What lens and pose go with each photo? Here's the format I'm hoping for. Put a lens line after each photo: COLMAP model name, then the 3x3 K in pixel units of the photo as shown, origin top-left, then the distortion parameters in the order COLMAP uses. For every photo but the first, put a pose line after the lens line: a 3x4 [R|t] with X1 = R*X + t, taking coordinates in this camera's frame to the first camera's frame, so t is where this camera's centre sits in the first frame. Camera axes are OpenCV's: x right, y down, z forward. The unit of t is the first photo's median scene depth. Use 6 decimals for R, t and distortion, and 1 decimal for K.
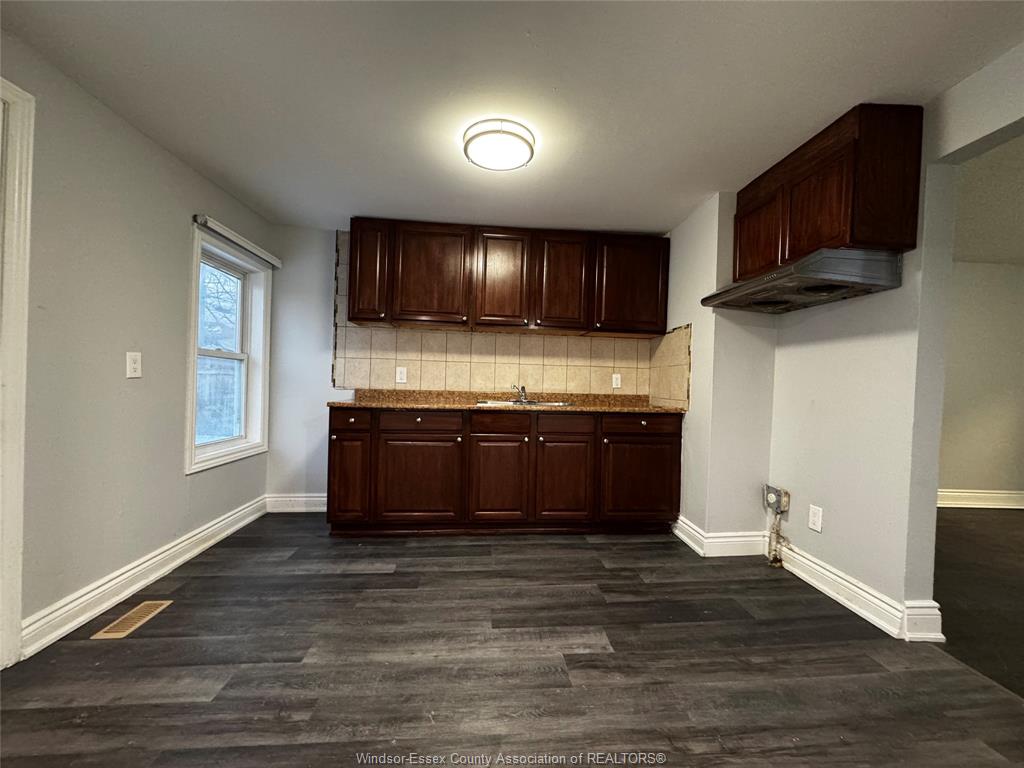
lens RADIAL K [[408.8, 0, 509.4], [0, 408.8, 385.0], [0, 0, 1]] dist [-0.001728, 0.000044]
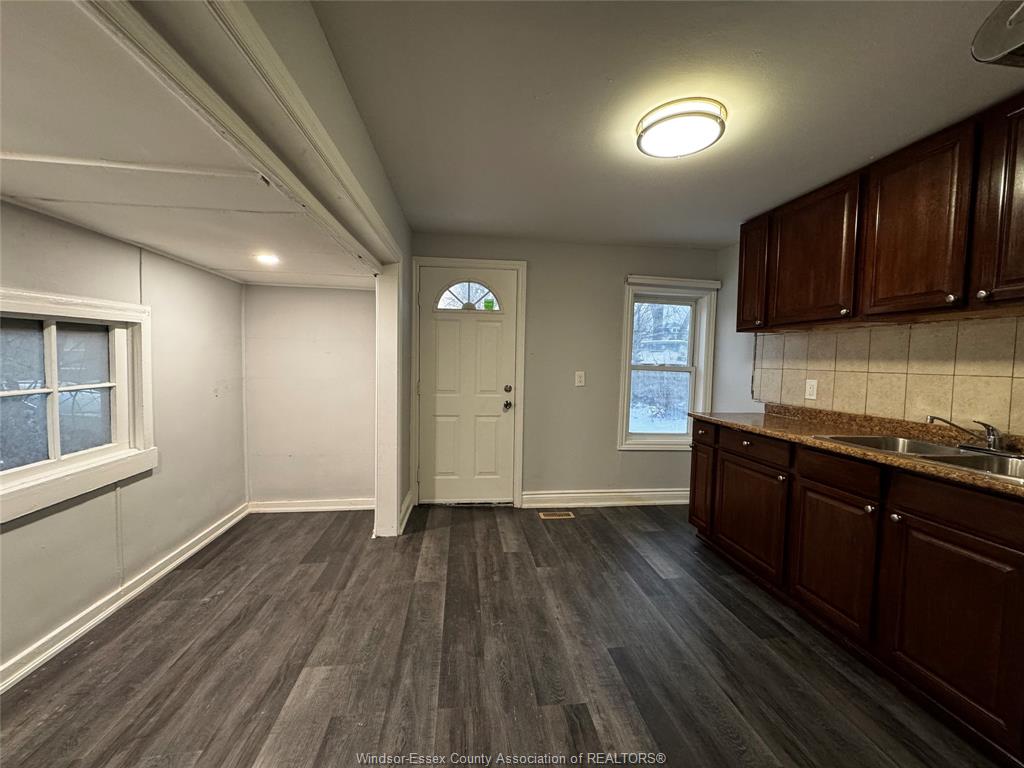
lens RADIAL K [[408.8, 0, 510.7], [0, 408.8, 381.8], [0, 0, 1]] dist [-0.001728, 0.000044]
pose [[0.040682, 0.025644, -0.998843, 0.628778], [-0.027080, 0.999332, 0.024553, -0.053301], [0.998805, 0.026049, 0.041349, 0.471447]]
